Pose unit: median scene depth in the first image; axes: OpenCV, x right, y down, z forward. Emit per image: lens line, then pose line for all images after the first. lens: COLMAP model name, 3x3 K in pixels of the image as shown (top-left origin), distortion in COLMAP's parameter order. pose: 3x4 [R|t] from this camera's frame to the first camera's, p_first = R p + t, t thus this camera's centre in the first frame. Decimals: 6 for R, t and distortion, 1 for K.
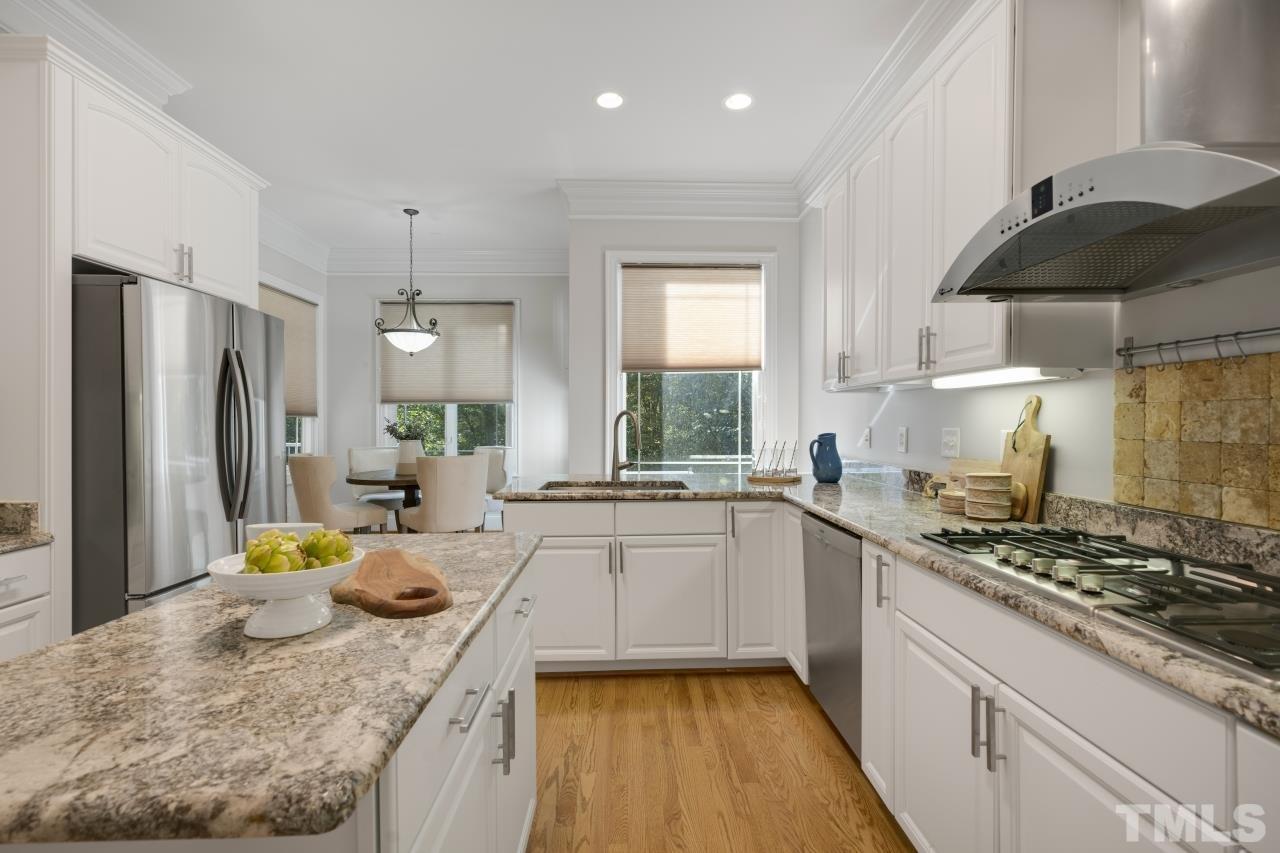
lens RADIAL K [[586.1, 0, 637.7], [0, 586.1, 418.6], [0, 0, 1]] dist [-0.008771, 0.003333]
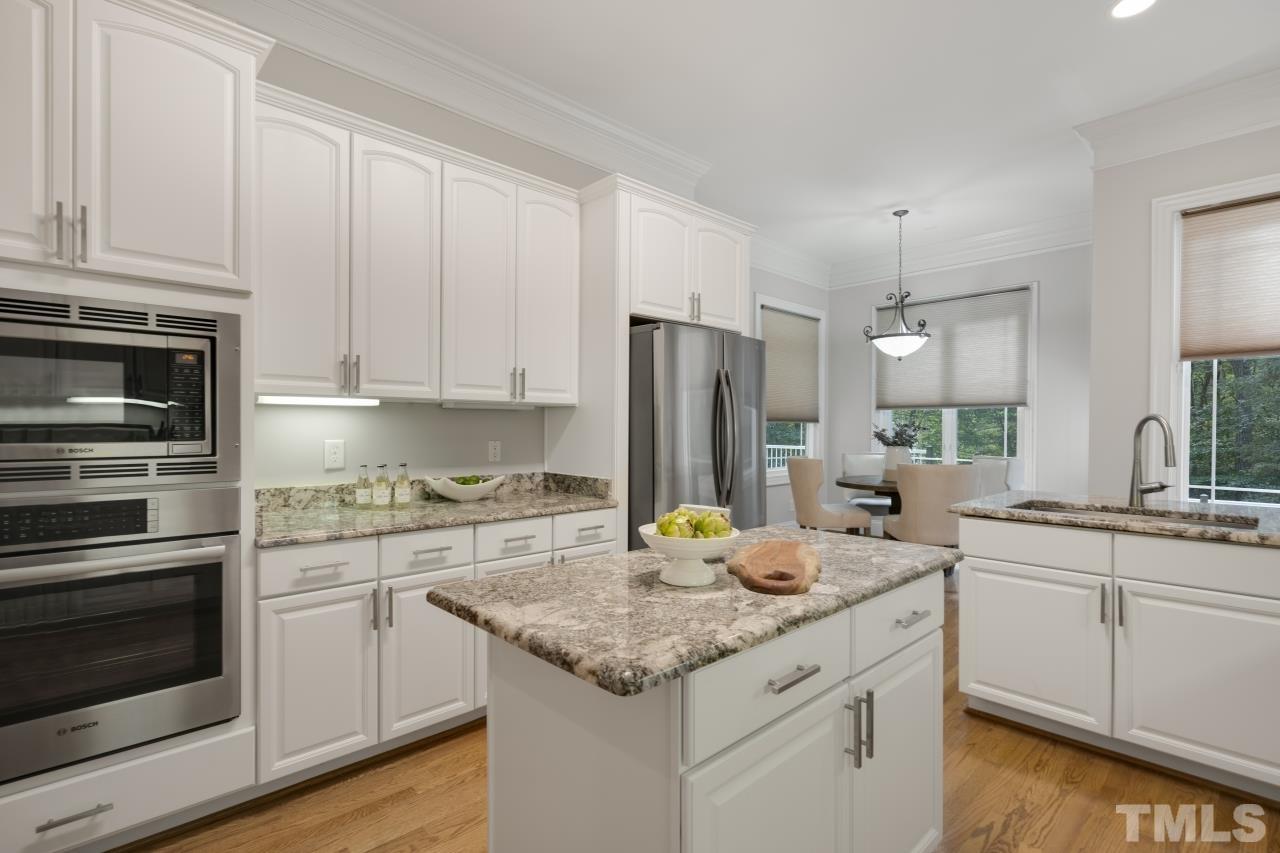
lens RADIAL K [[586.1, 0, 614.5], [0, 586.1, 421.7], [0, 0, 1]] dist [-0.008771, 0.003333]
pose [[0.655271, -0.002212, -0.755391, 0.143266], [-0.001004, 0.999992, -0.003799, -0.002196], [0.755393, 0.003248, 0.655264, -0.006412]]
